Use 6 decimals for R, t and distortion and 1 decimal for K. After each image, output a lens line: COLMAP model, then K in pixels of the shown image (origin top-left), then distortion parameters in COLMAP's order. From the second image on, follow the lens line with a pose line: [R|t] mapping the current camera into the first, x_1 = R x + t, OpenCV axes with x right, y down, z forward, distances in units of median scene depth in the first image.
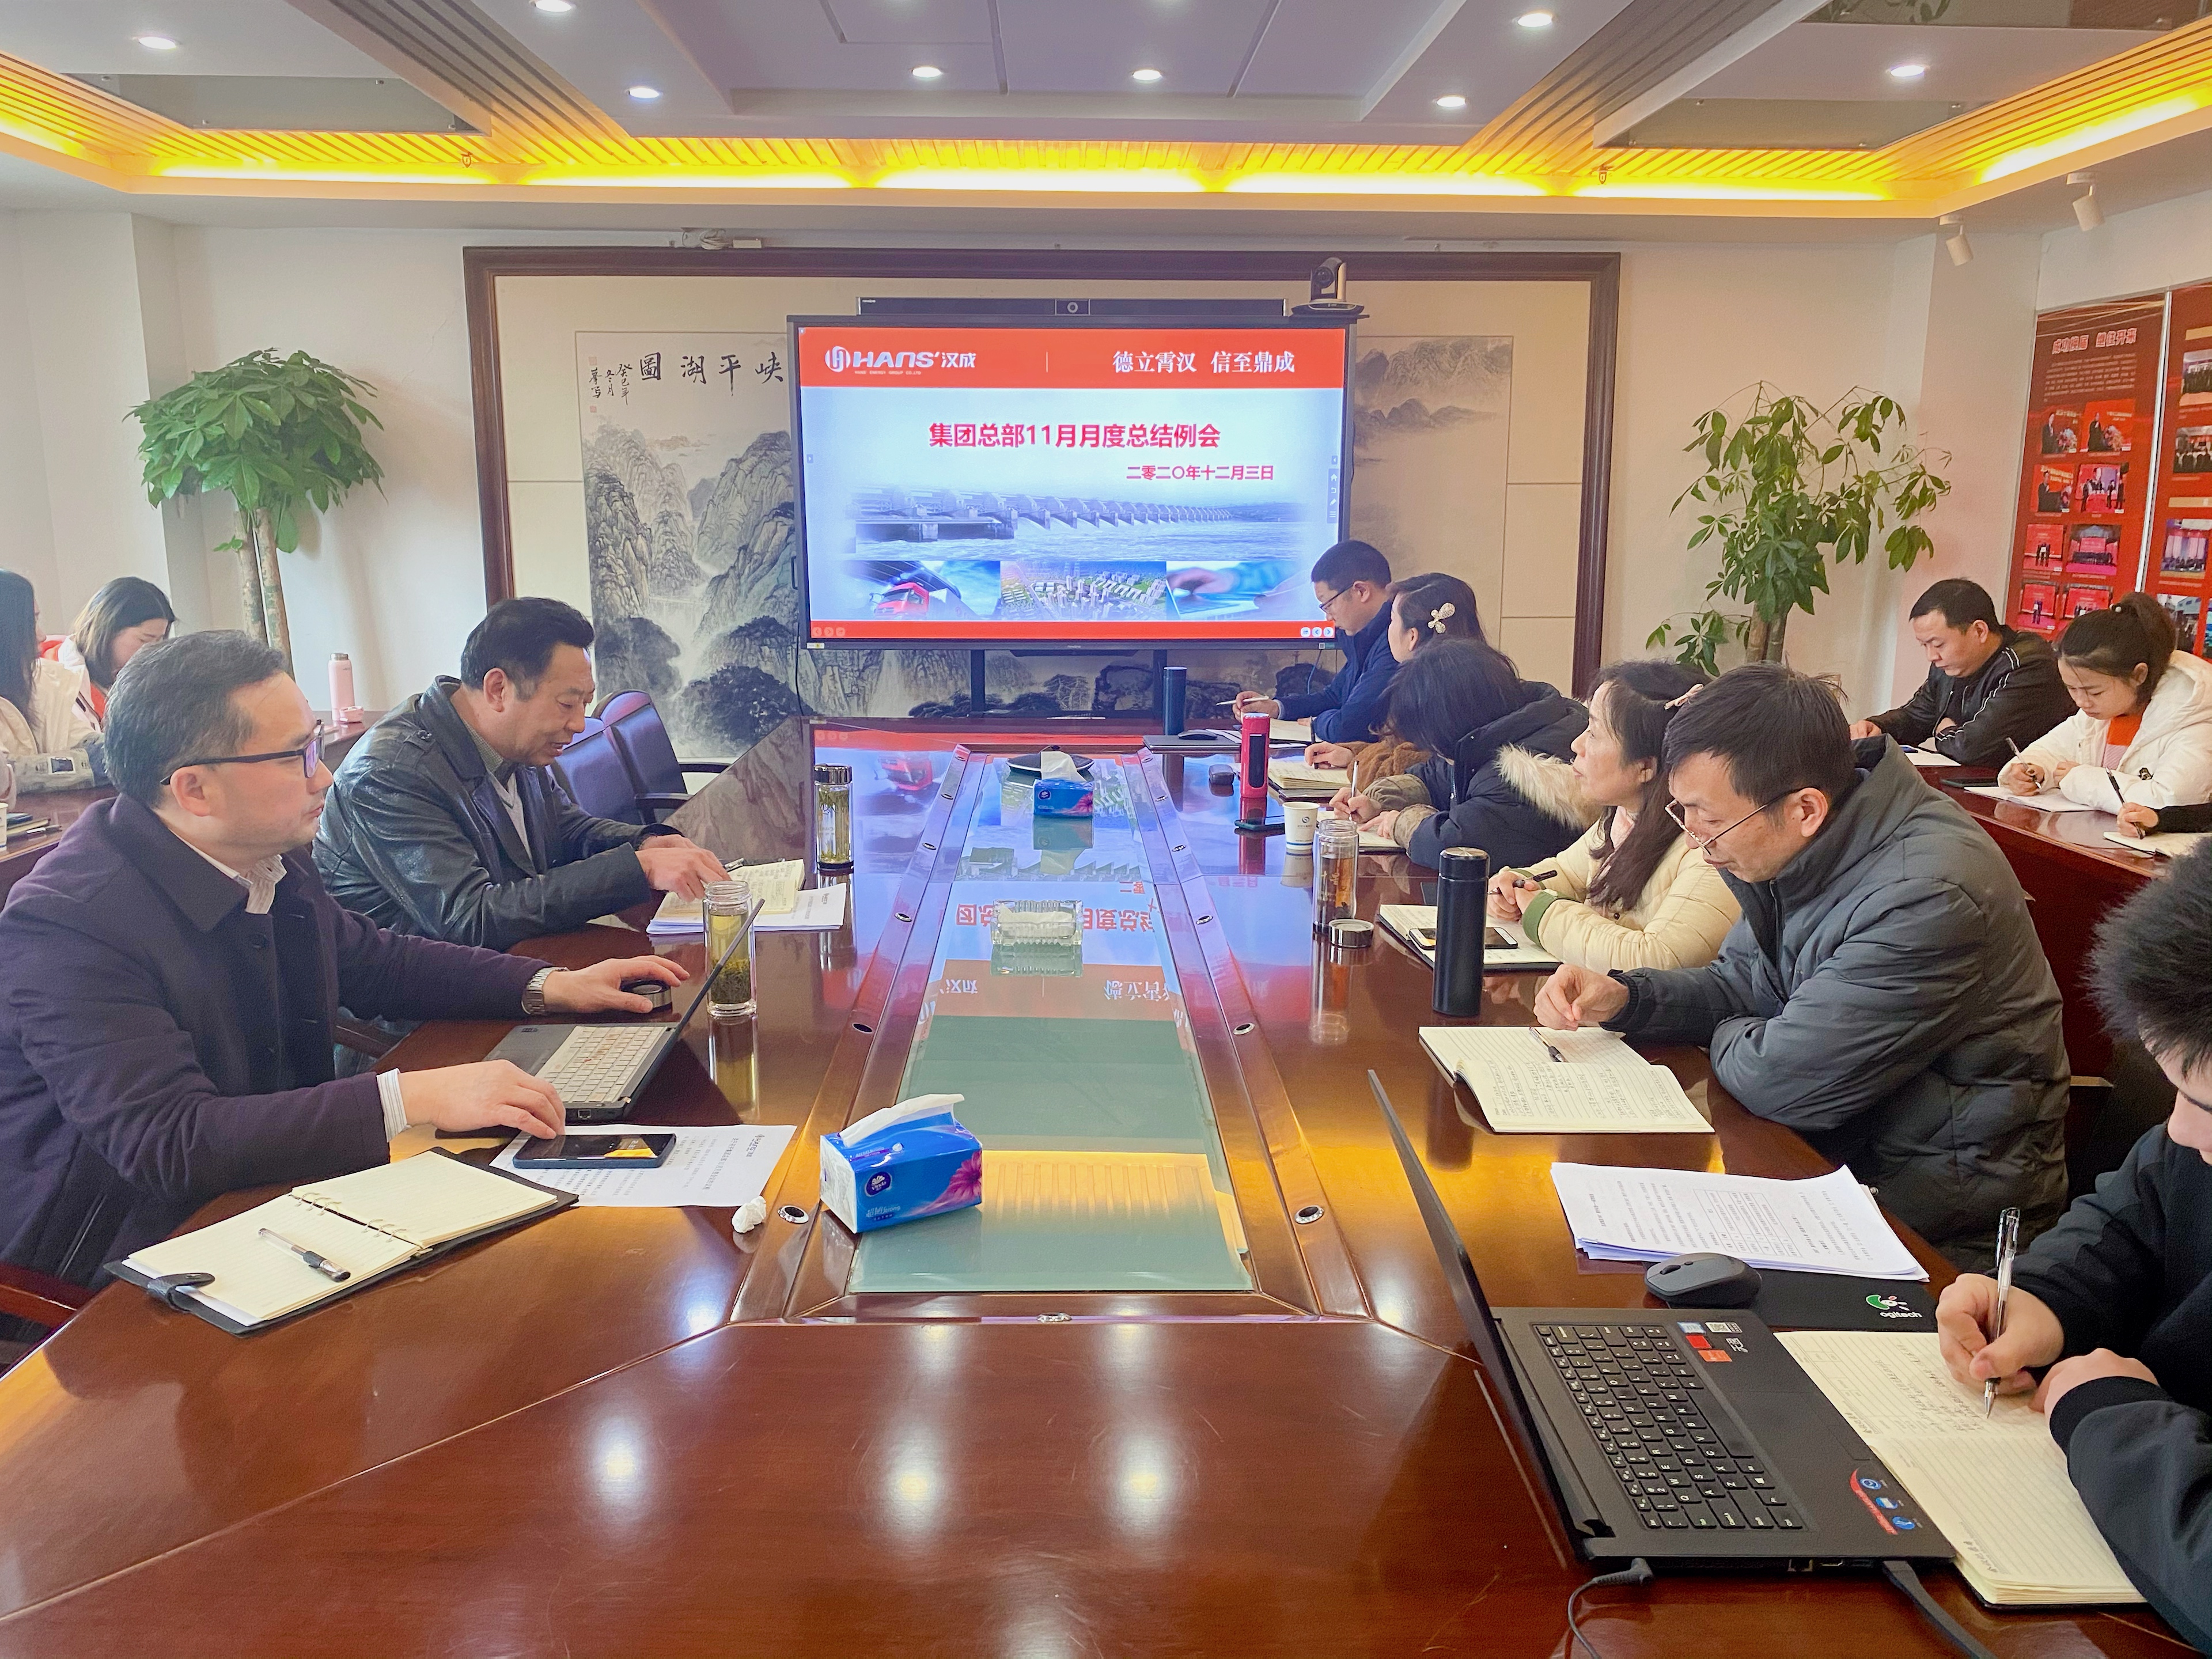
lens RADIAL K [[1664.6, 0, 1114.3], [0, 1664.6, 841.0], [0, 0, 1]] dist [0.006452, 0.002465]
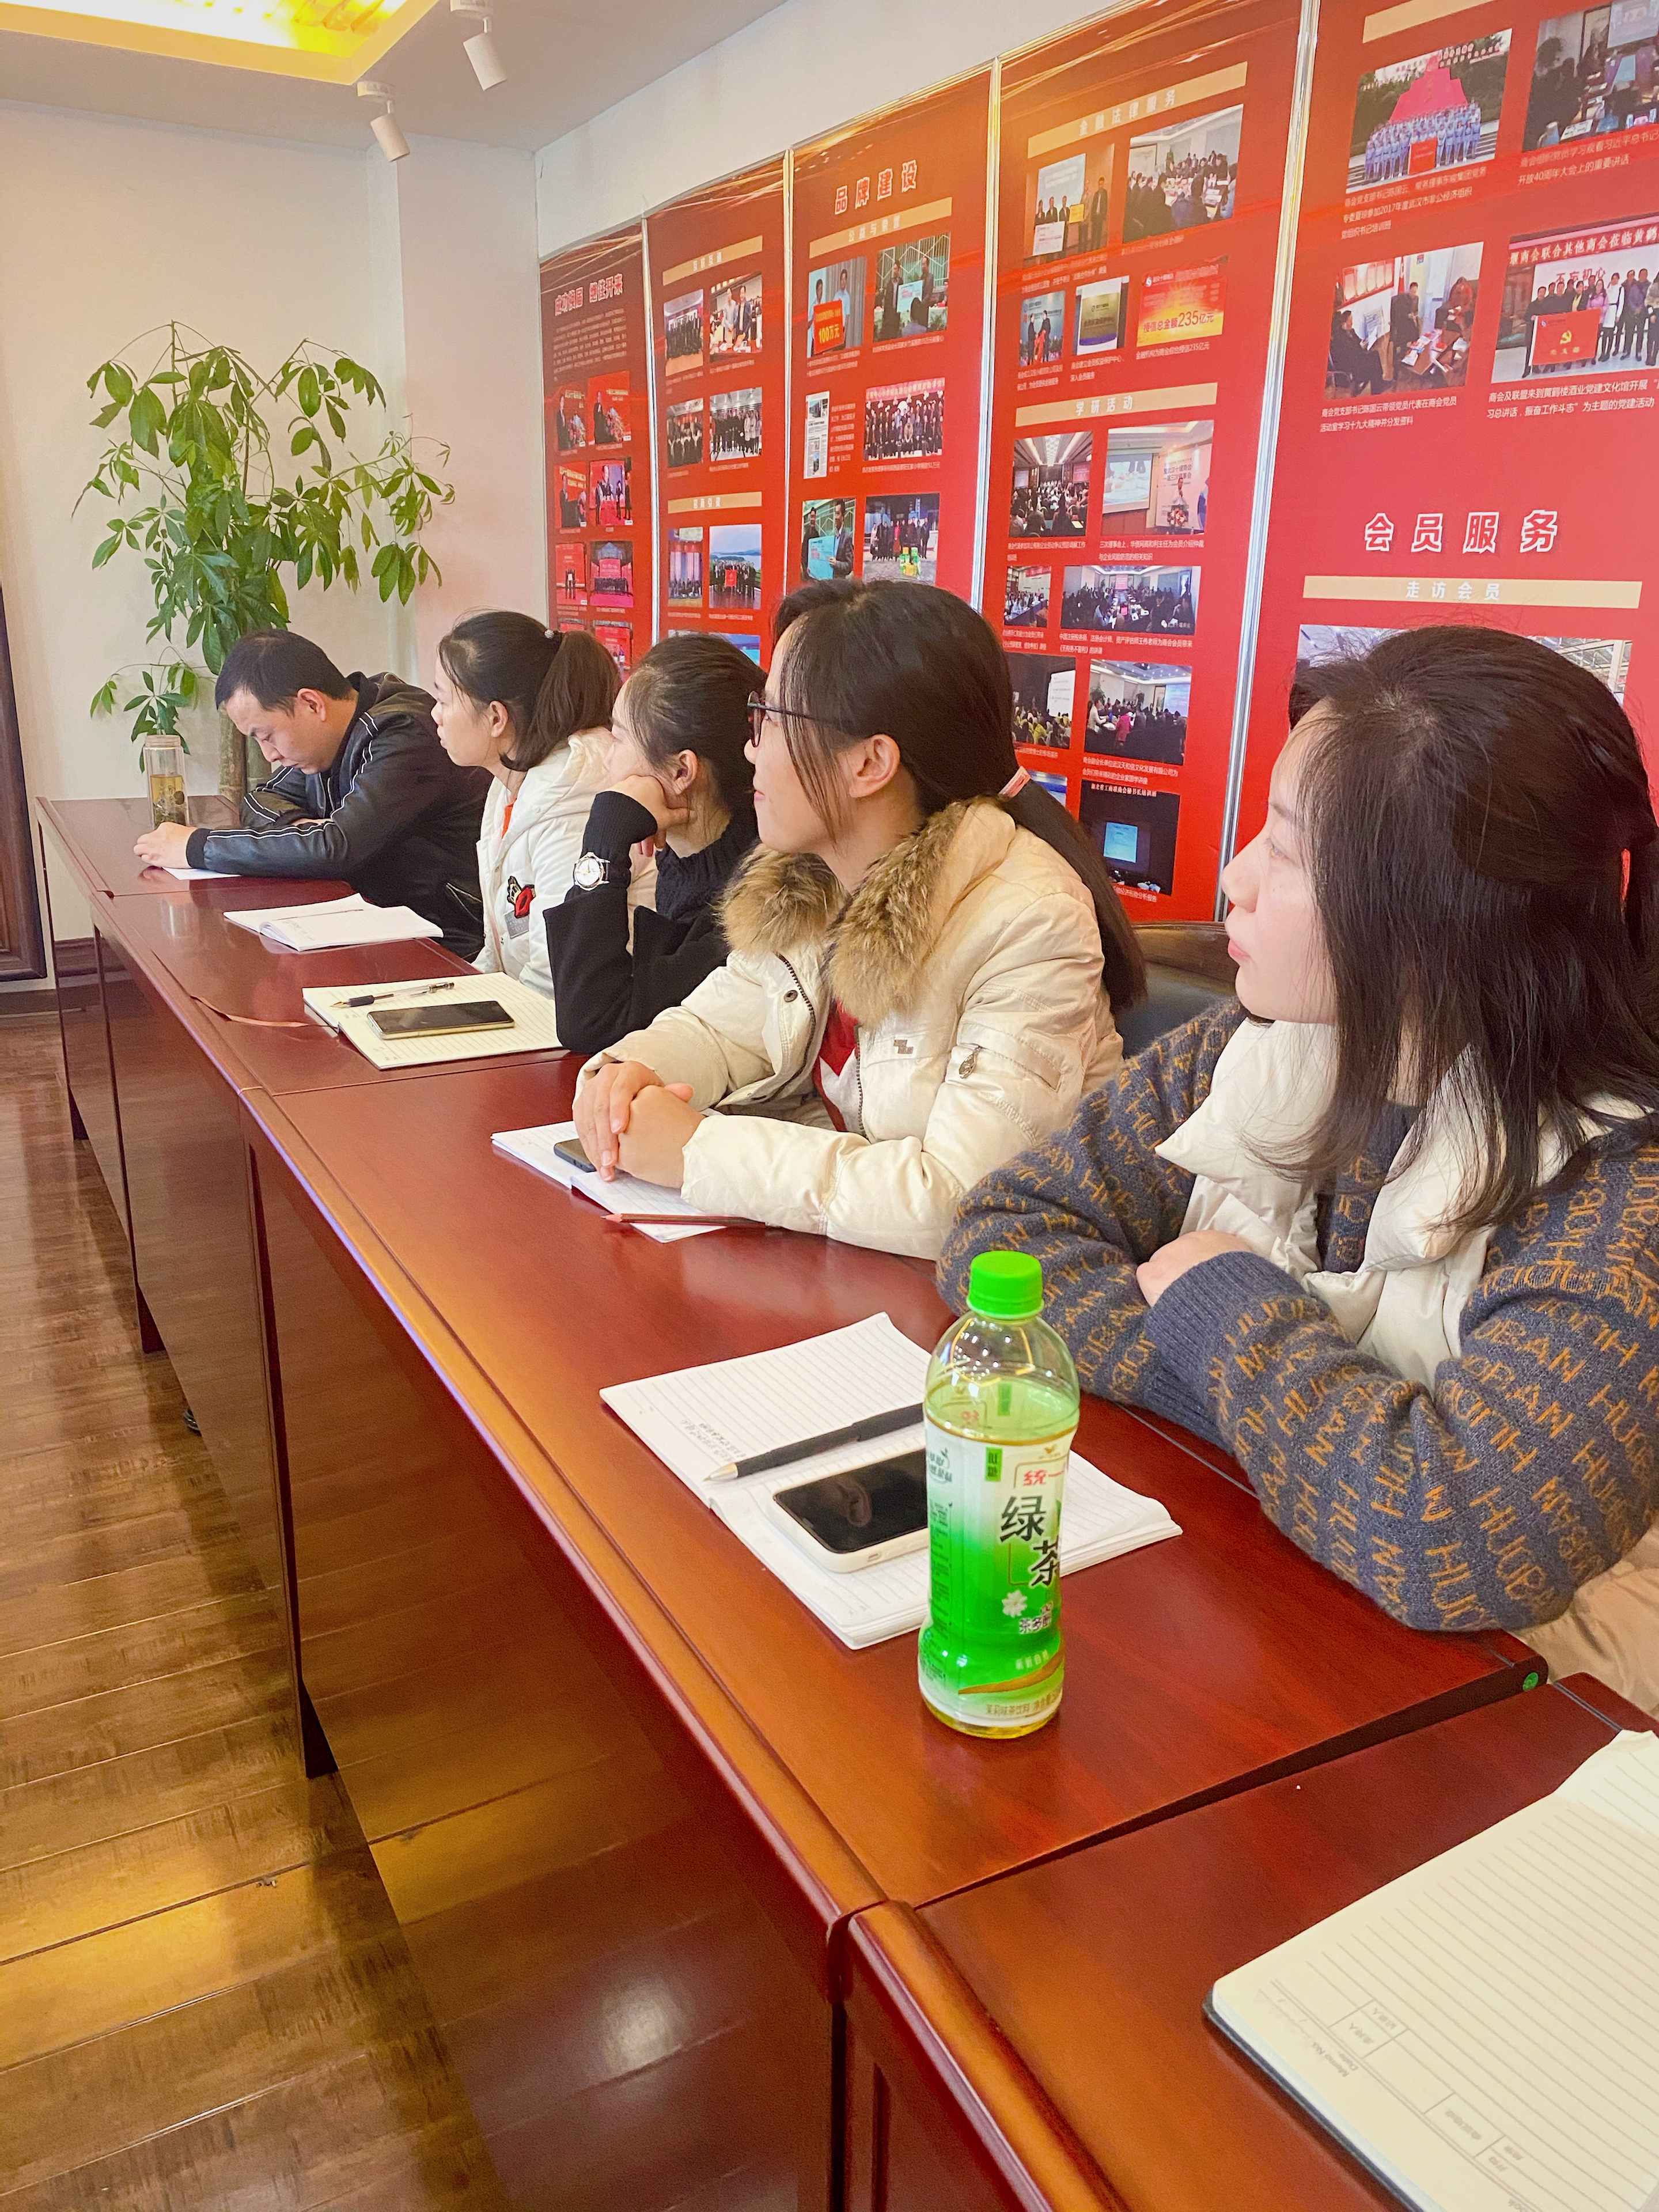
lens RADIAL K [[1664.6, 0, 827.9], [0, 1664.6, 1114.9], [0, 0, 1]] dist [0.006452, 0.002465]
pose [[0.884701, -0.124859, 0.449127, 0.239992], [0.075814, 0.989173, 0.125654, -0.012299], [-0.459953, -0.077116, 0.884588, 0.199538]]
